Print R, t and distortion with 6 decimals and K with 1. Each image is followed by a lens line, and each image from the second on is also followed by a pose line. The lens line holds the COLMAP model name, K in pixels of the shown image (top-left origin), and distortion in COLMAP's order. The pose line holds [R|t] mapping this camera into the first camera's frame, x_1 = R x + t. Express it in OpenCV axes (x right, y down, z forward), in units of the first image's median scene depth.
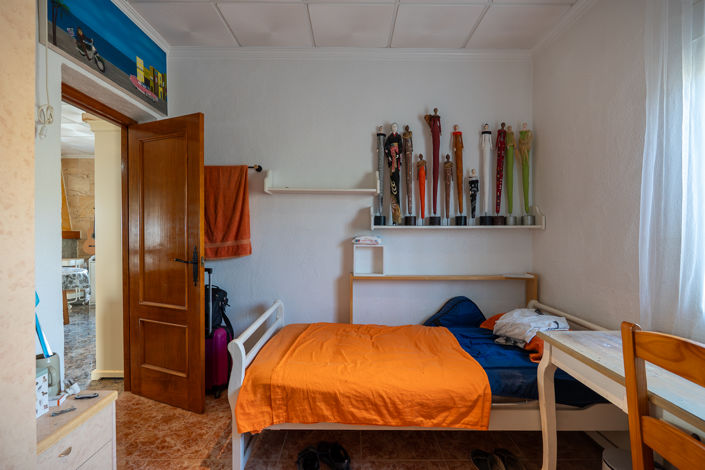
lens RADIAL K [[319.9, 0, 353.0], [0, 319.9, 234.4], [0, 0, 1]] dist [0.001229, -0.000038]
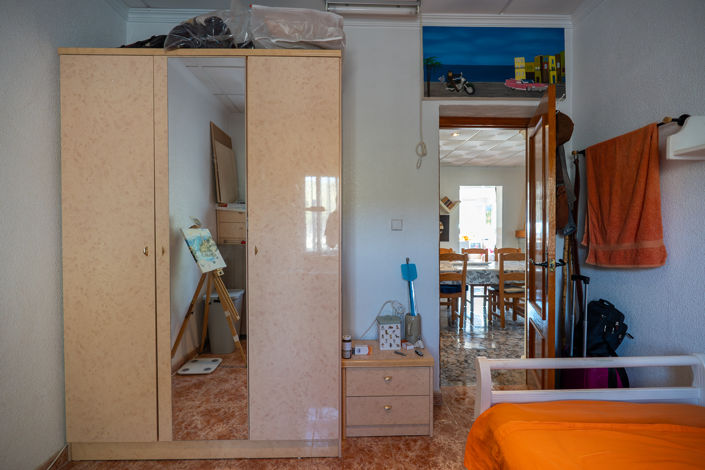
lens RADIAL K [[319.9, 0, 353.2], [0, 319.9, 237.1], [0, 0, 1]] dist [0.001229, -0.000038]
pose [[0.023054, 0.009095, -0.999693, 0.320161], [-0.006490, 0.999939, 0.008947, 0.007703], [0.999713, 0.006282, 0.023112, 0.443651]]
